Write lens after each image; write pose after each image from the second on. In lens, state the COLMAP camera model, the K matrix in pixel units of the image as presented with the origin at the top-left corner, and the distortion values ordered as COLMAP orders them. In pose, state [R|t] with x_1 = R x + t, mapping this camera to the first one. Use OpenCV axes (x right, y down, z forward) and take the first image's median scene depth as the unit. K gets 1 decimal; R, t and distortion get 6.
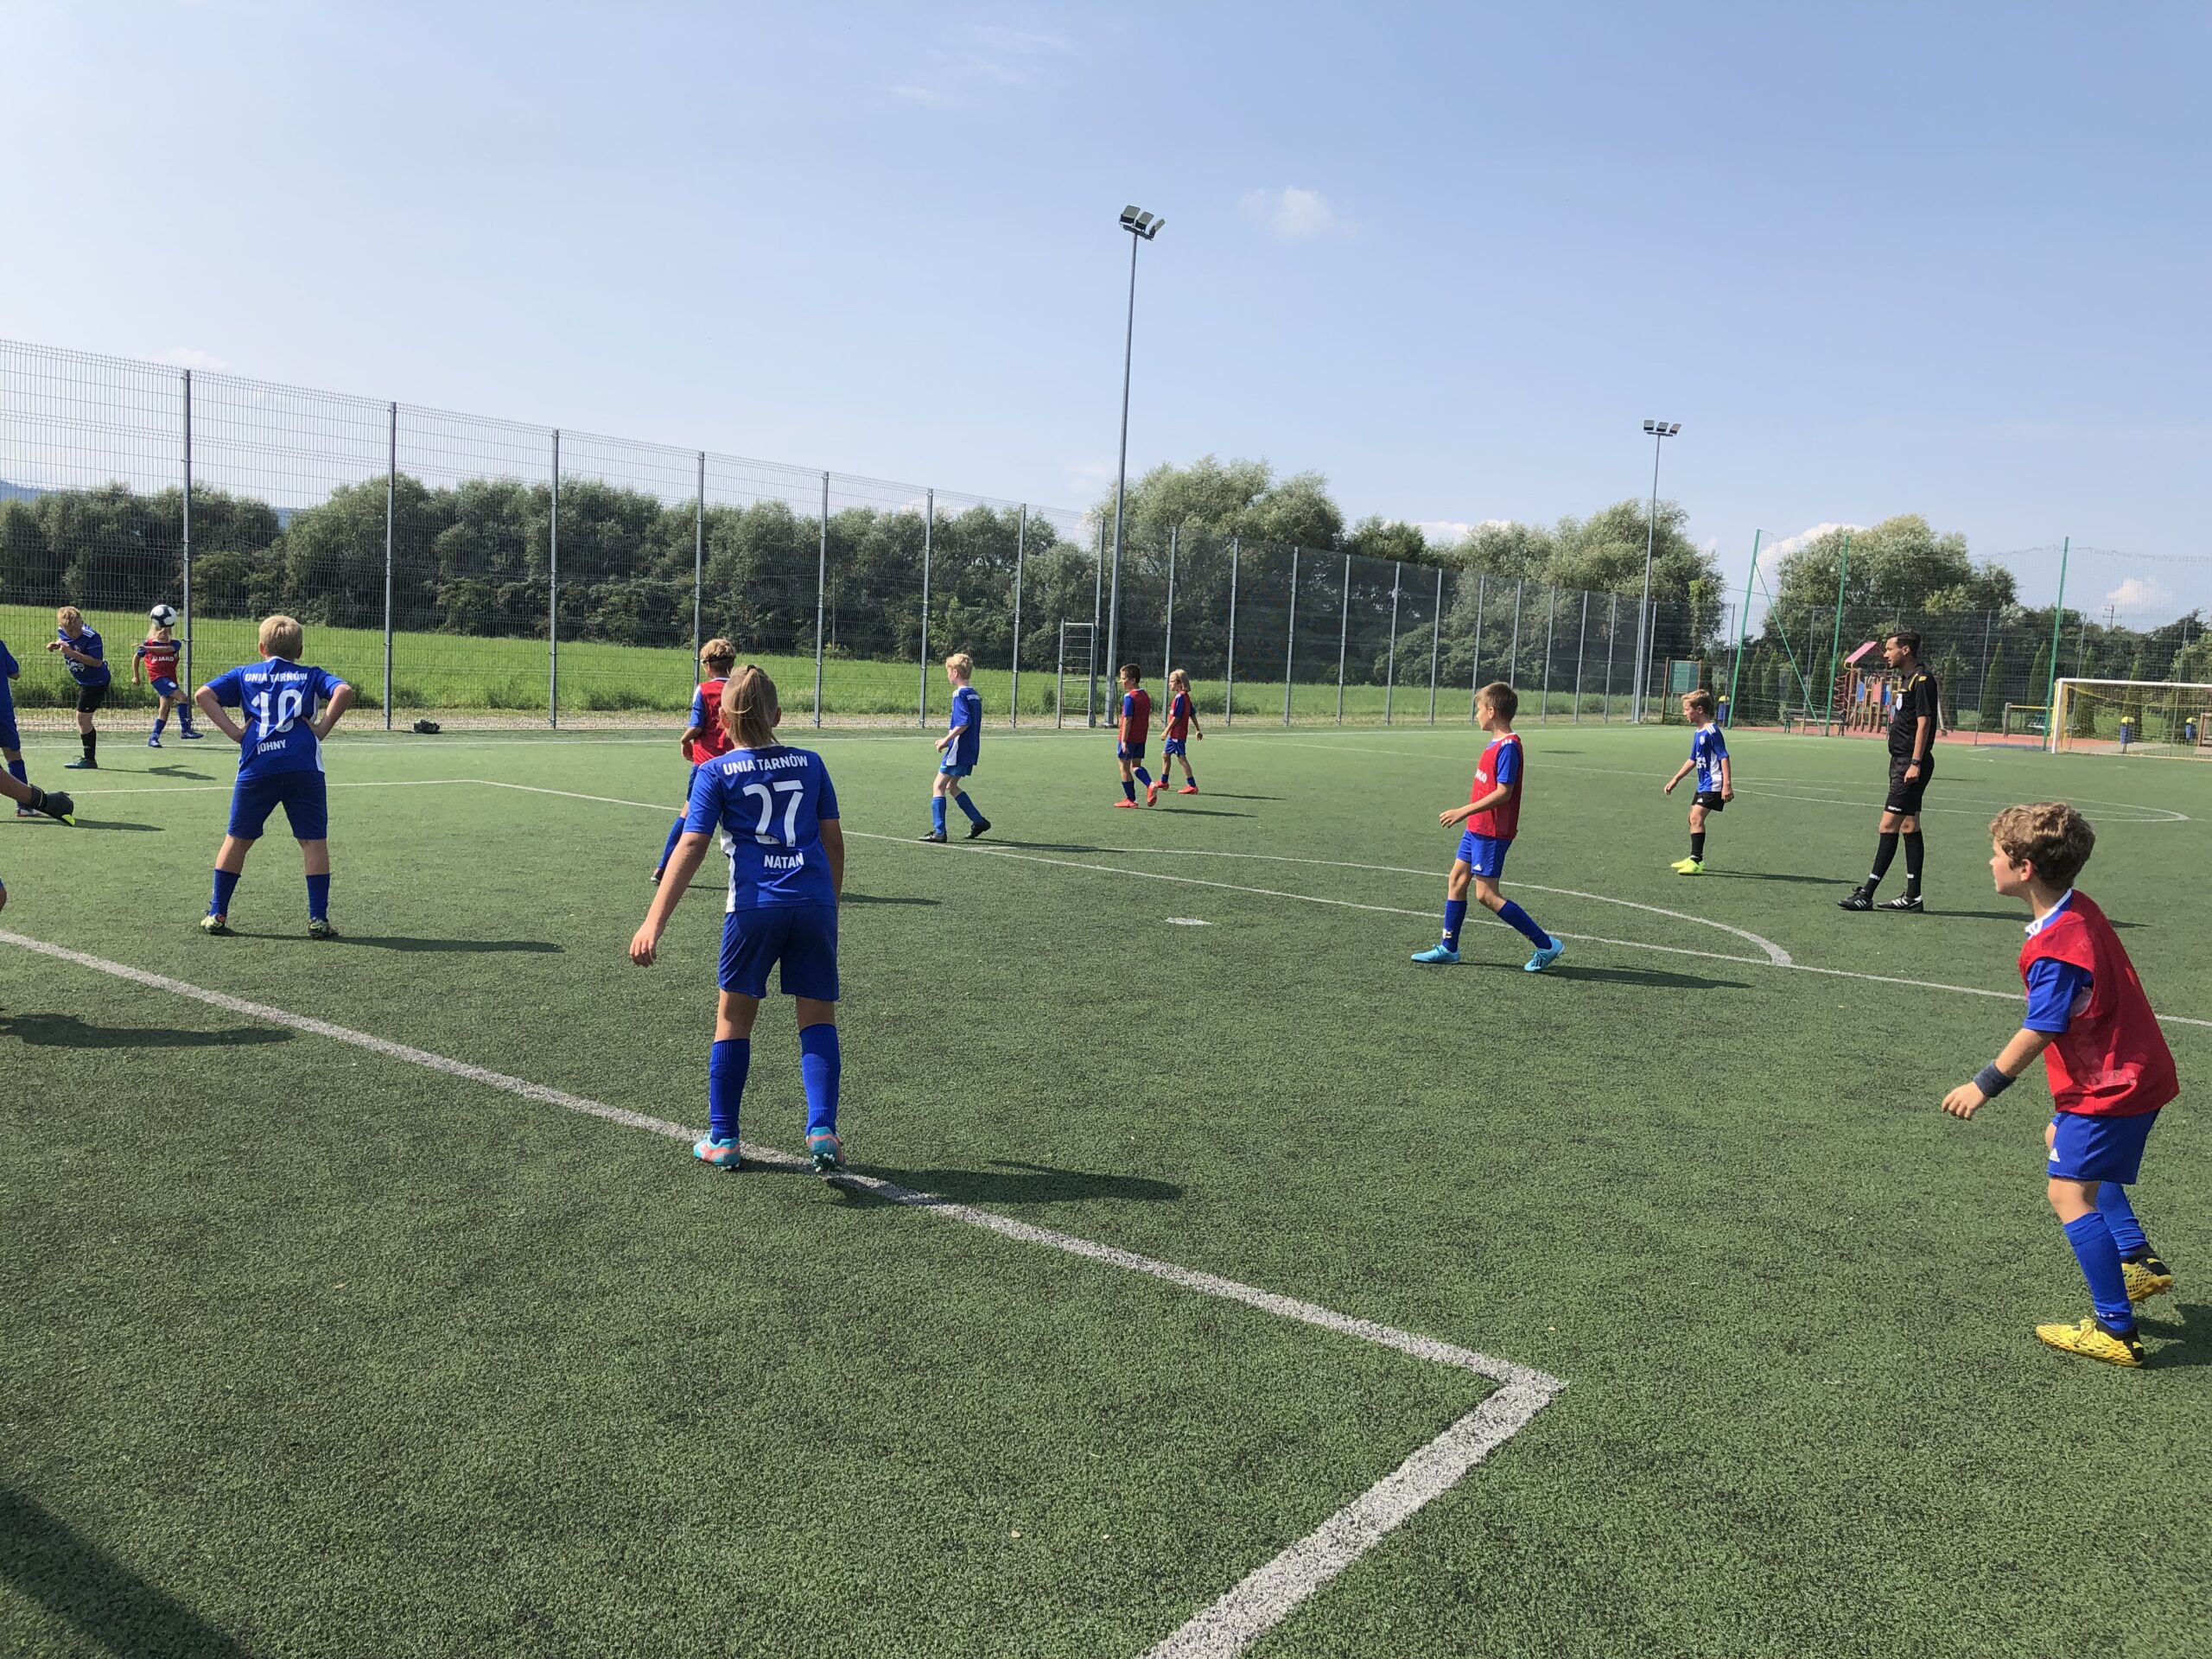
lens RADIAL K [[1783.0, 0, 1107.4], [0, 1783.0, 849.3], [0, 0, 1]] dist [0.027196, -0.028412]
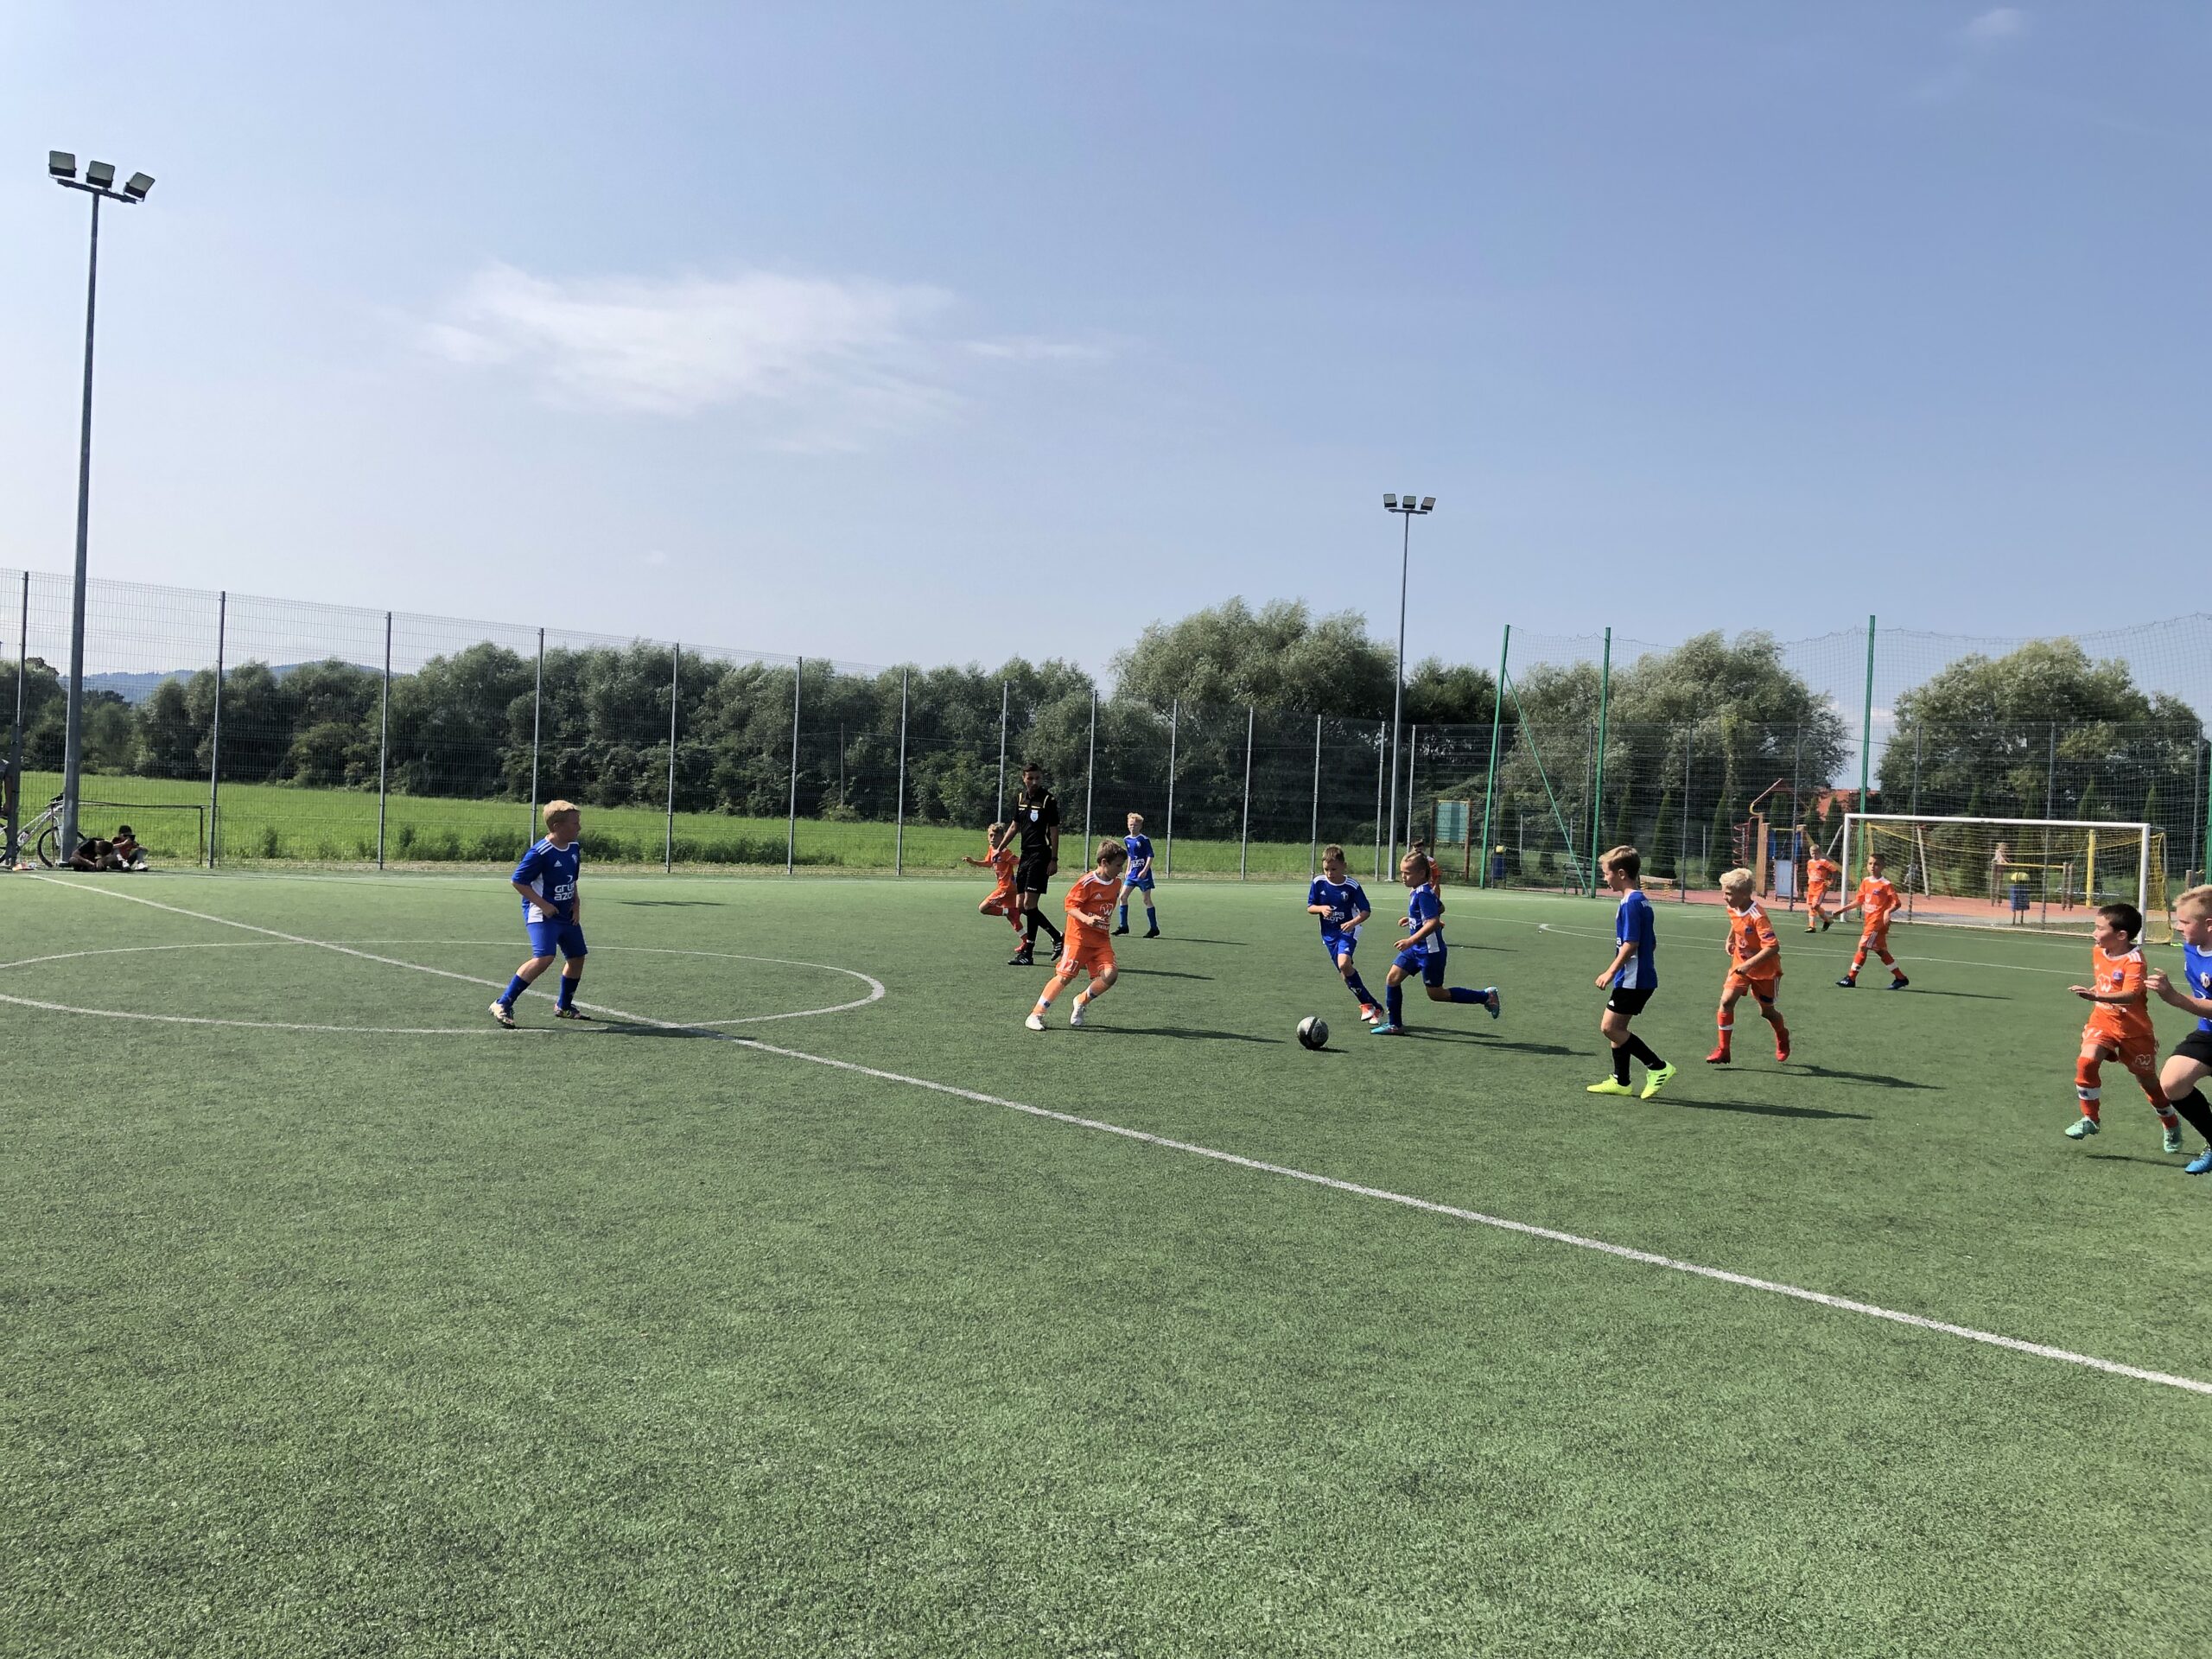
lens RADIAL K [[1783.0, 0, 1110.8], [0, 1783.0, 828.6], [0, 0, 1]] dist [0.027196, -0.028412]
pose [[0.981921, -0.004815, -0.189229, 0.545208], [-0.015912, 0.994038, -0.107862, -0.014105], [0.188621, 0.108923, 0.975991, 0.383955]]
